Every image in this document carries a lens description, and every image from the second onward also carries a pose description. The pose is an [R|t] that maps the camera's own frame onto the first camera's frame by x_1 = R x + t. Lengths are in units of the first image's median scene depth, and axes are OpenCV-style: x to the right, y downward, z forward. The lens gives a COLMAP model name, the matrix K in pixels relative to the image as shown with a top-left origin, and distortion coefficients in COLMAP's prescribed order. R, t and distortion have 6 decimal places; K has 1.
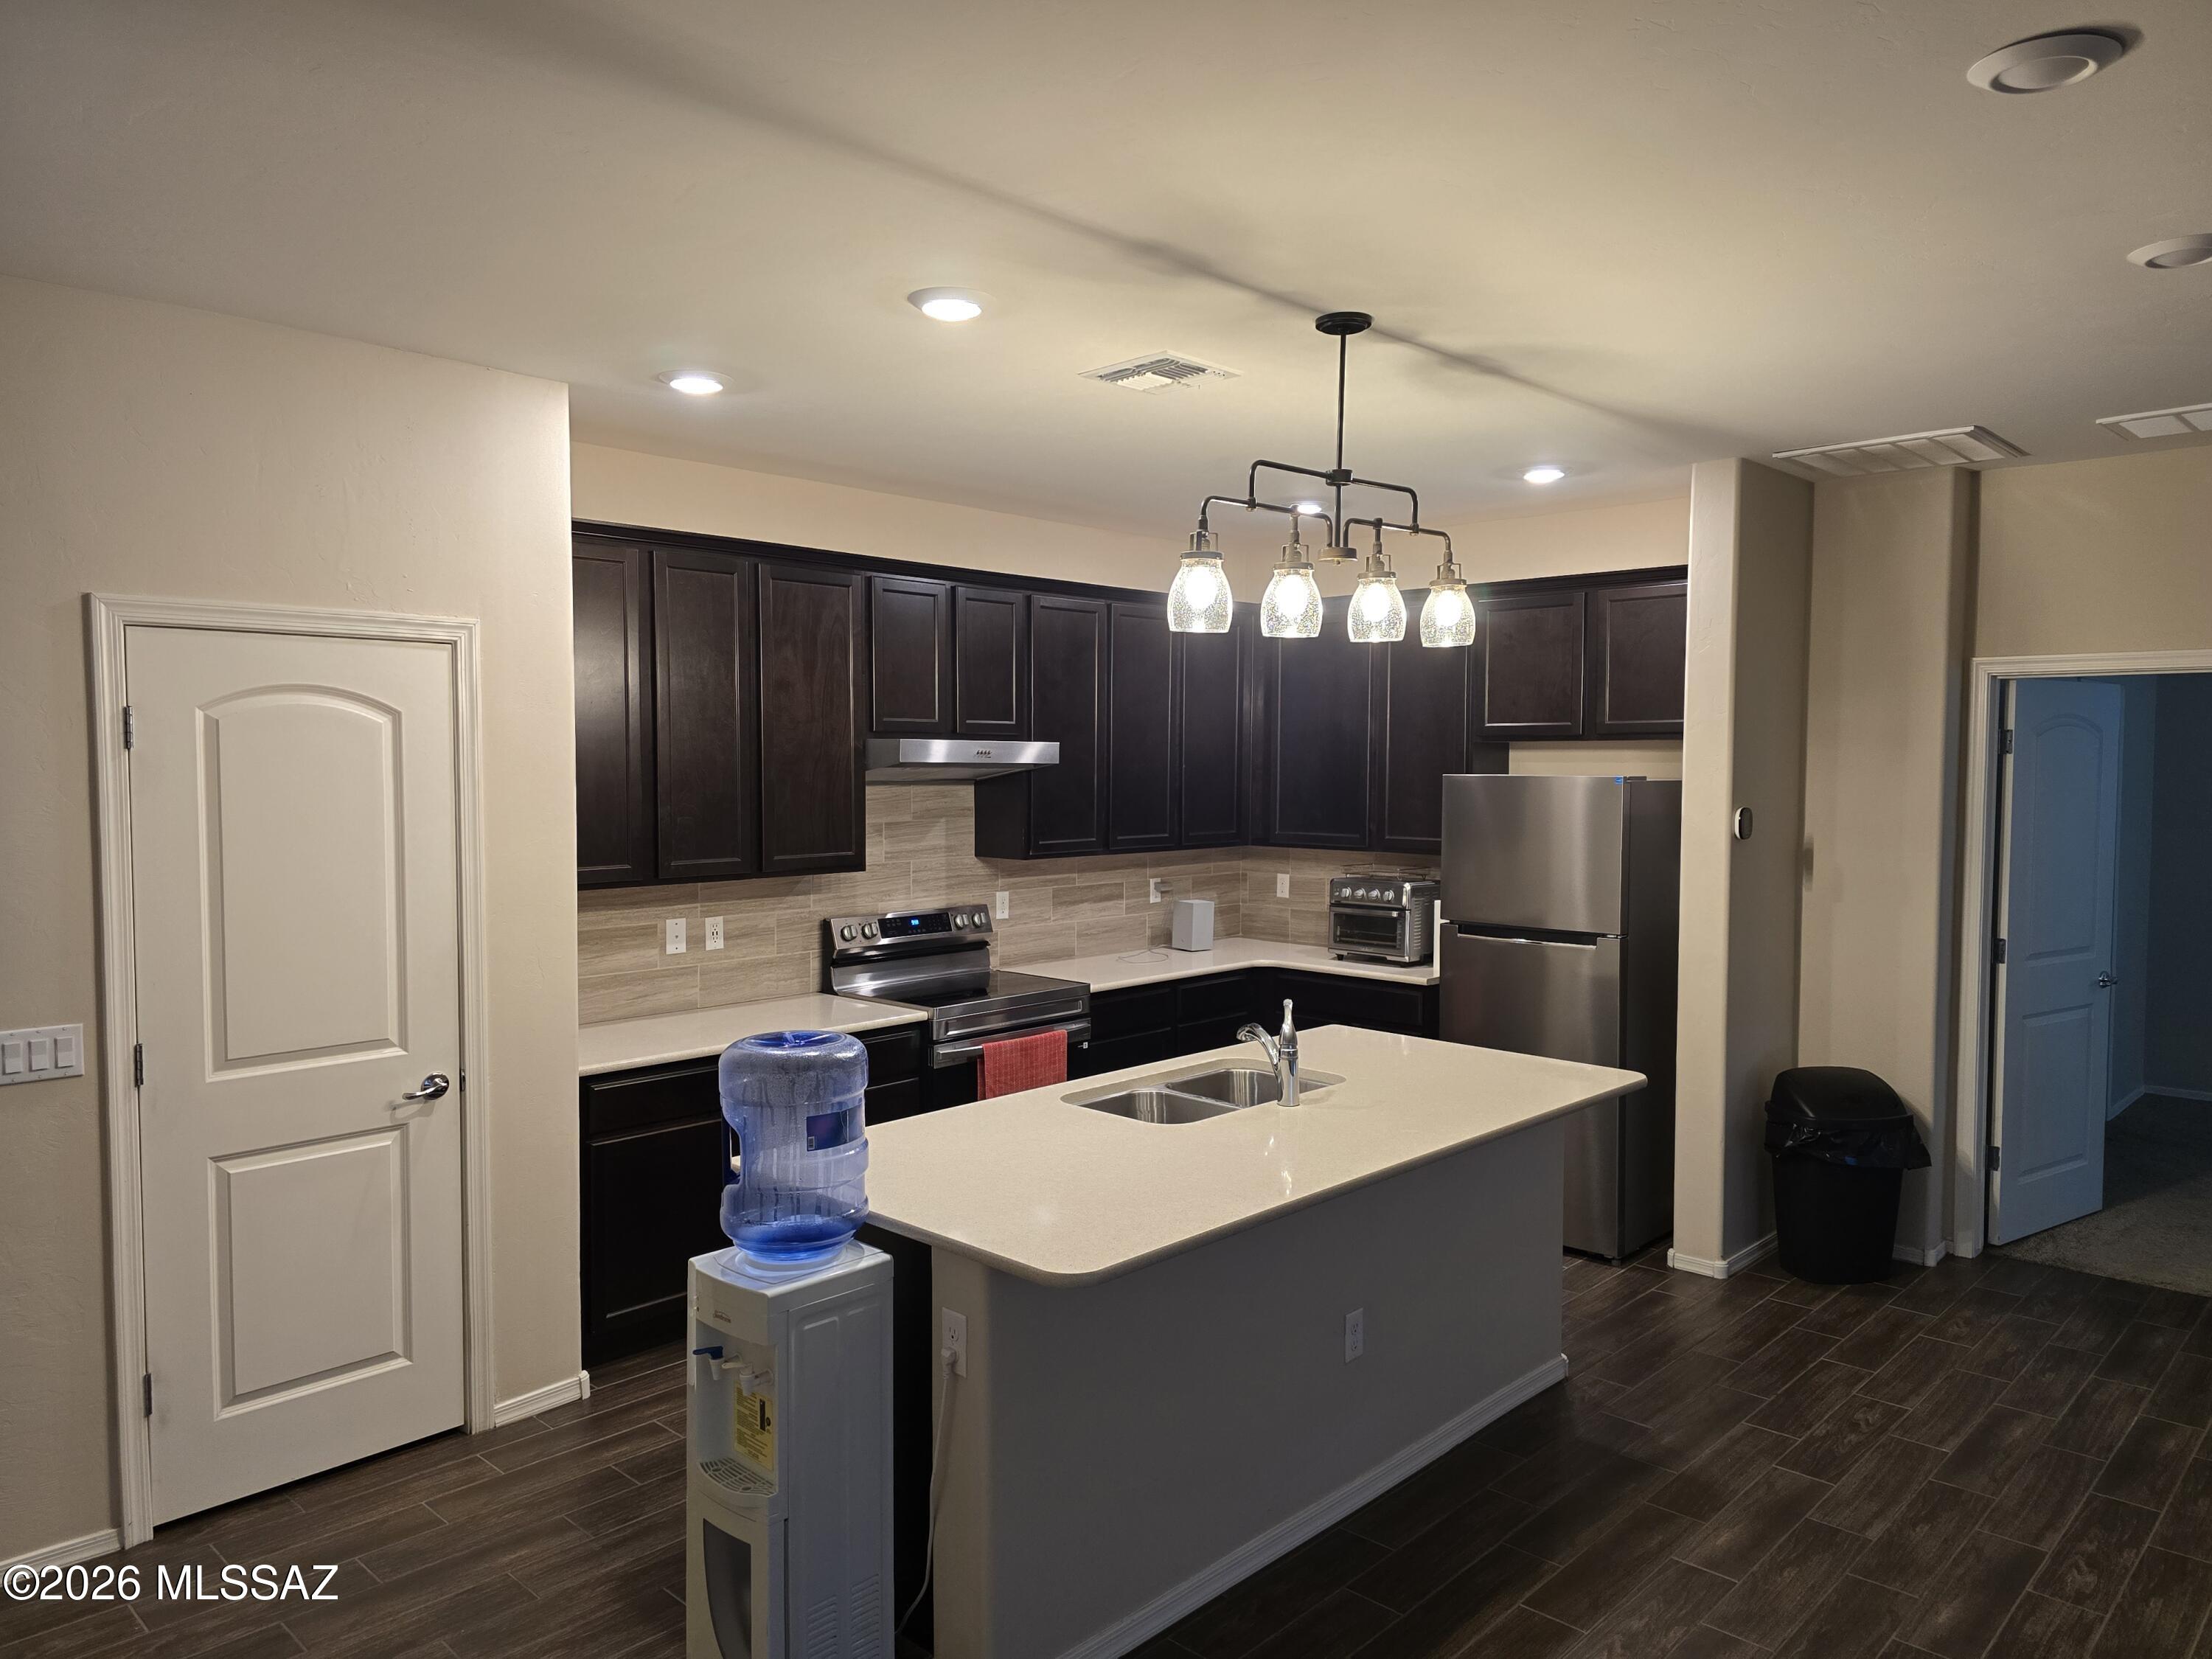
lens RADIAL K [[1519.7, 0, 1175.0], [0, 1519.7, 831.1], [0, 0, 1]] dist [0.072771, -0.079825]
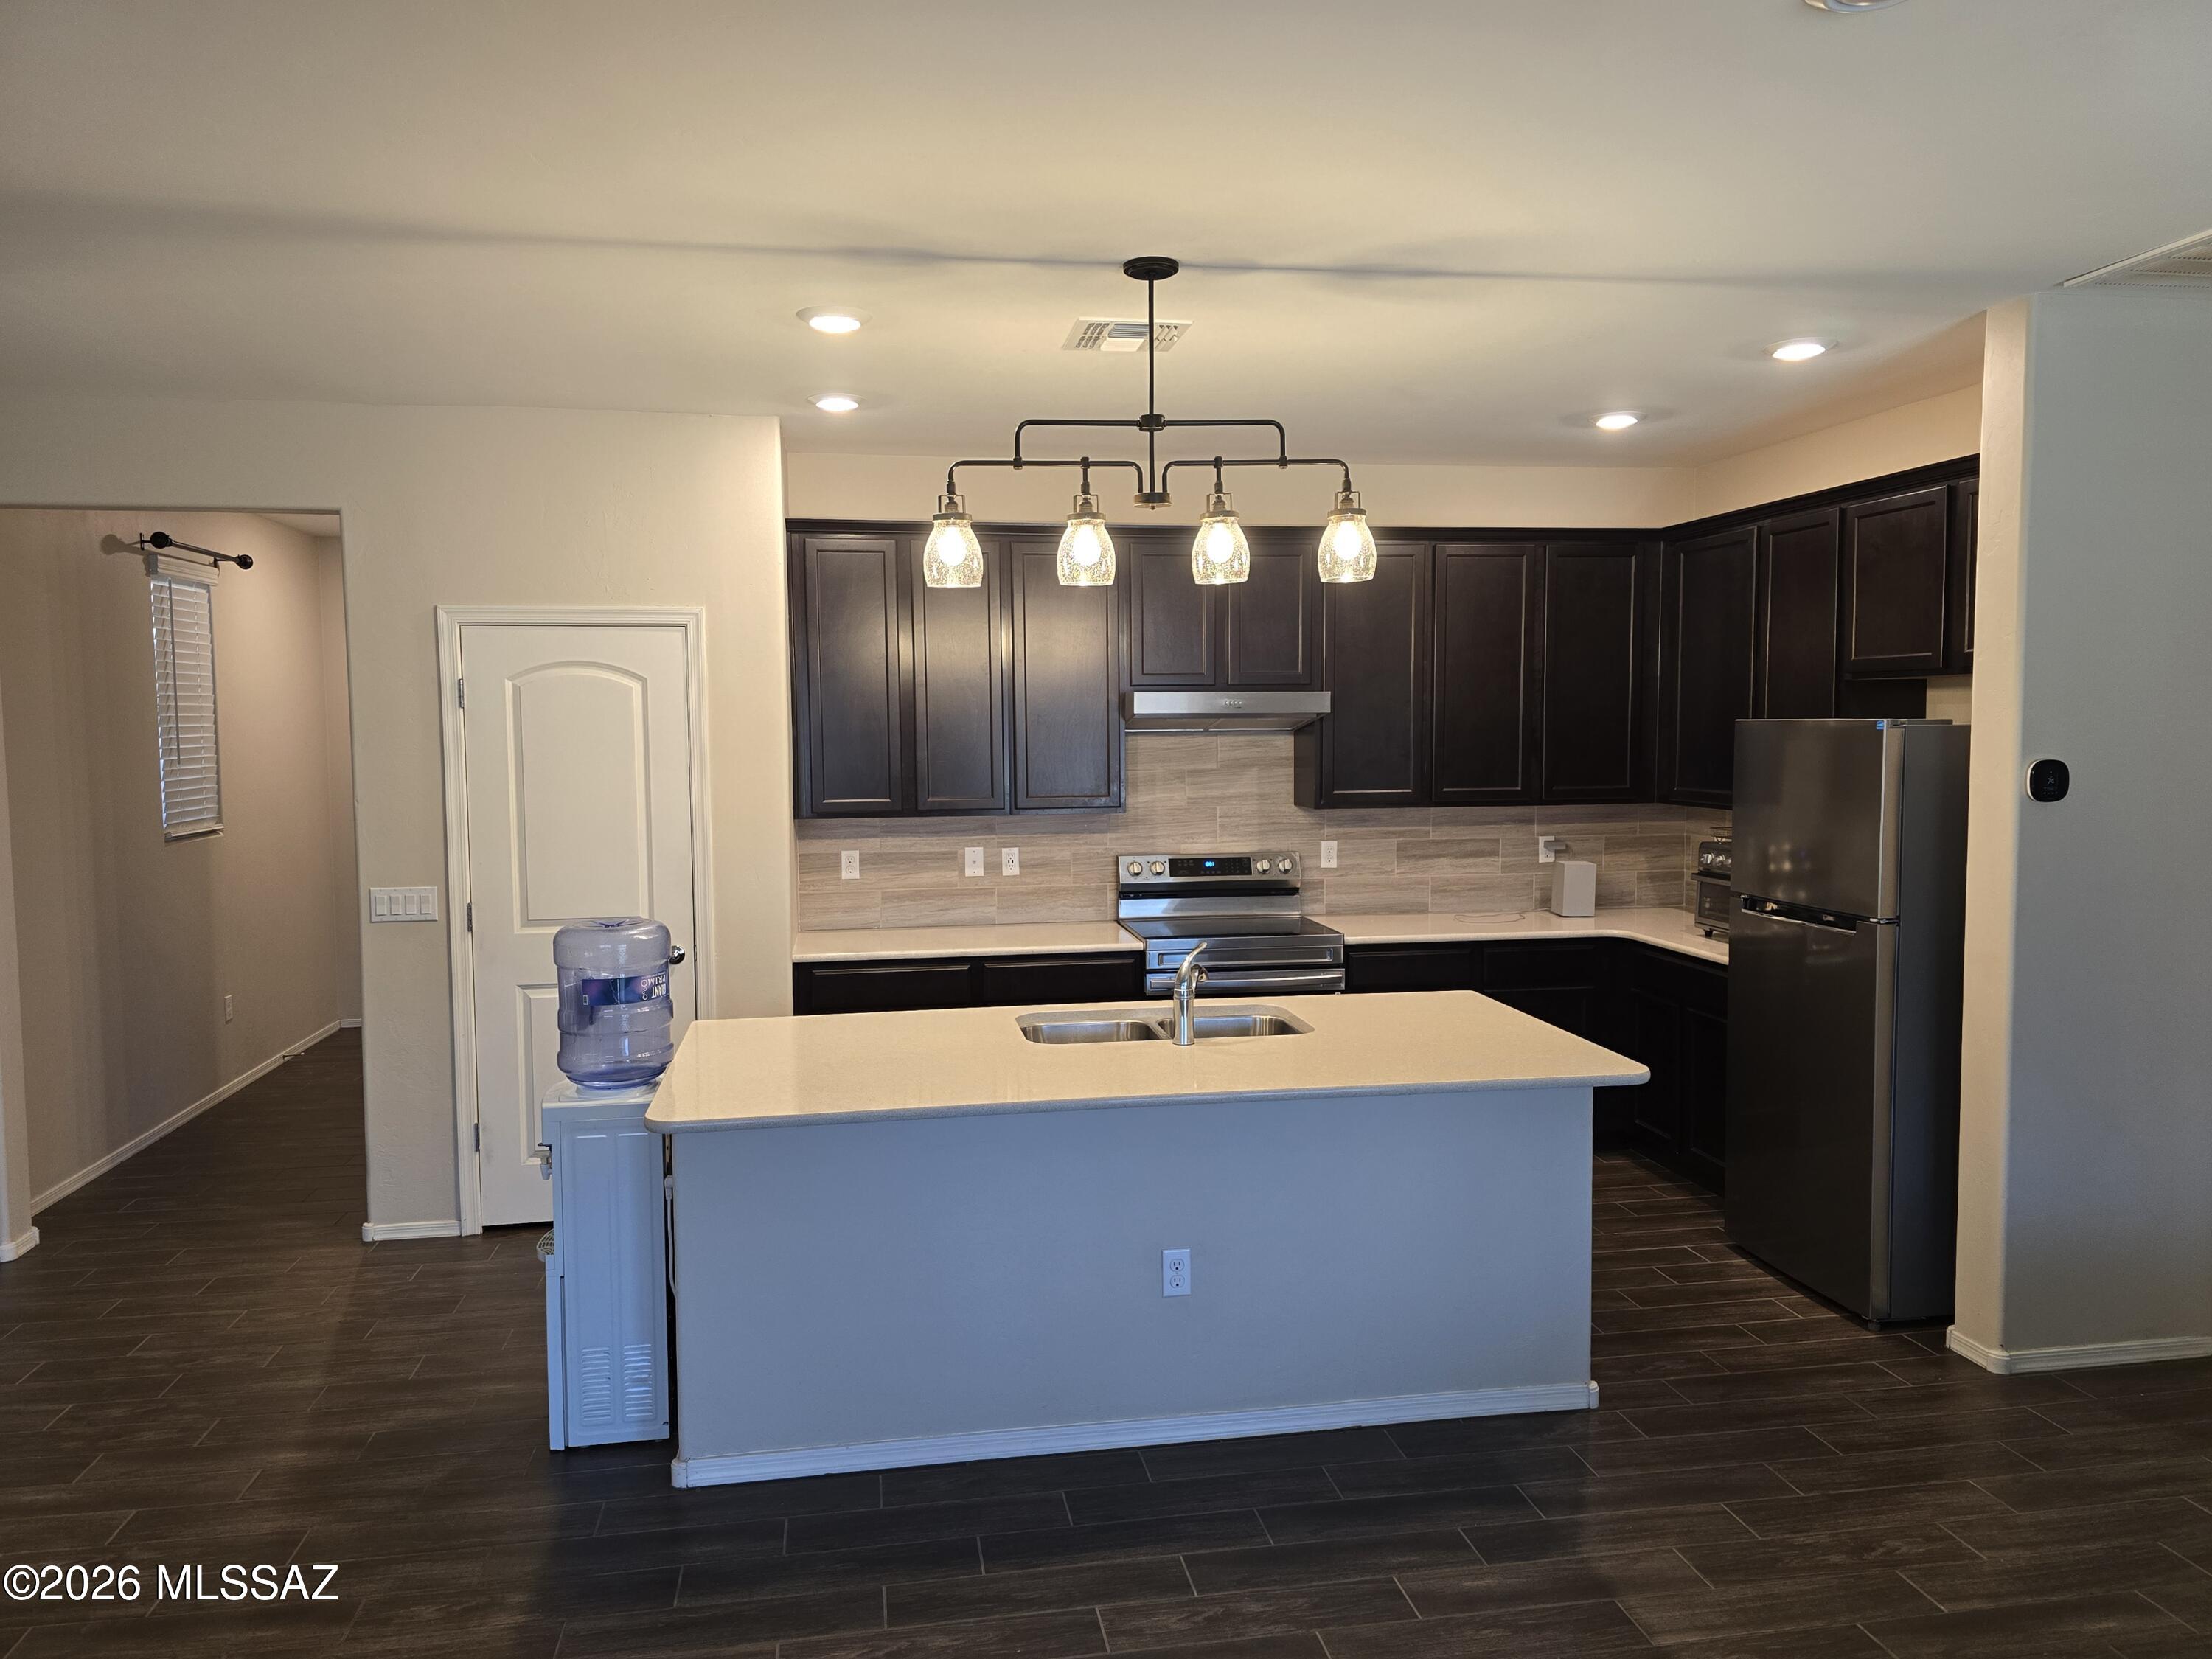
lens RADIAL K [[1536.8, 0, 1106.0], [0, 1536.8, 829.5], [0, 0, 1]] dist [0.077956, -0.078869]
pose [[0.792935, 0.035470, -0.608272, 0.480364], [-0.020408, 0.999290, 0.031667, 0.003427], [0.608964, -0.012696, 0.793096, 0.113574]]
